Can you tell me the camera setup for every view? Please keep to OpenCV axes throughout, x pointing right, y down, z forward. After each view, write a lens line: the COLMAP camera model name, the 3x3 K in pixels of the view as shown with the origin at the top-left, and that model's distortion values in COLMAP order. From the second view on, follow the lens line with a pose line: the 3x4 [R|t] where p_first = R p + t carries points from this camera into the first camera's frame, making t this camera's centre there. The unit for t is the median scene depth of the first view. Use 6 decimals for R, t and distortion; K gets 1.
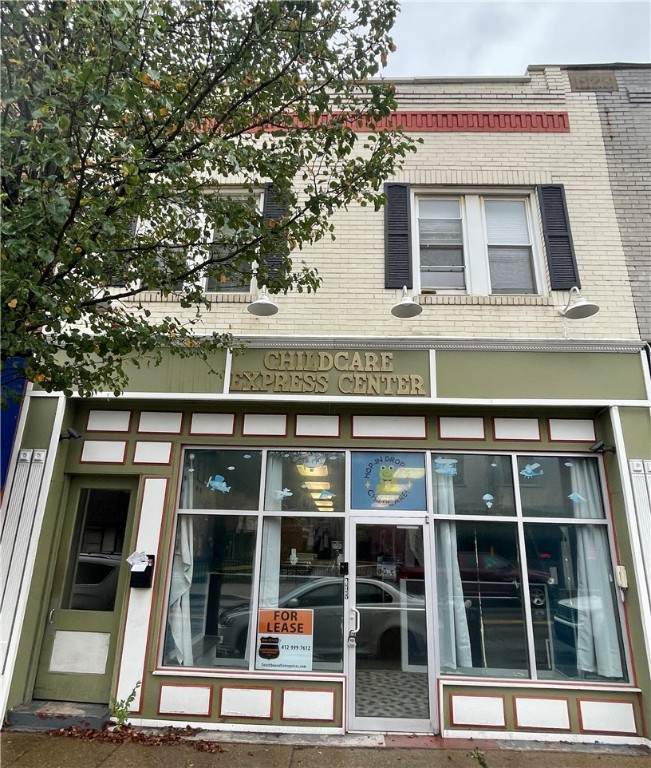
lens RADIAL K [[513.6, 0, 326.5], [0, 513.6, 382.5], [0, 0, 1]] dist [-0.003400, -0.009244]
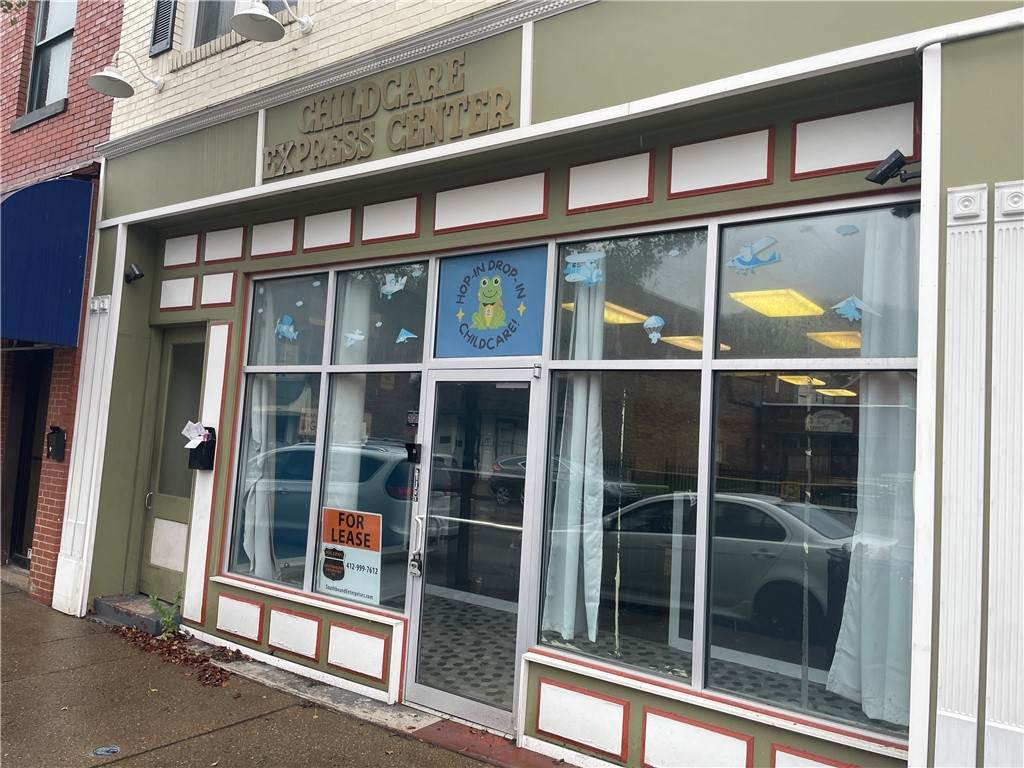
lens RADIAL K [[767.0, 0, 512.5], [0, 767.0, 384.1], [0, 0, 1]] dist [0.061366, -0.006154]
pose [[0.831589, -0.016448, -0.555148, 0.631201], [0.134461, 0.975788, 0.172505, 0.146574], [0.538870, -0.218099, 0.813666, 0.357207]]
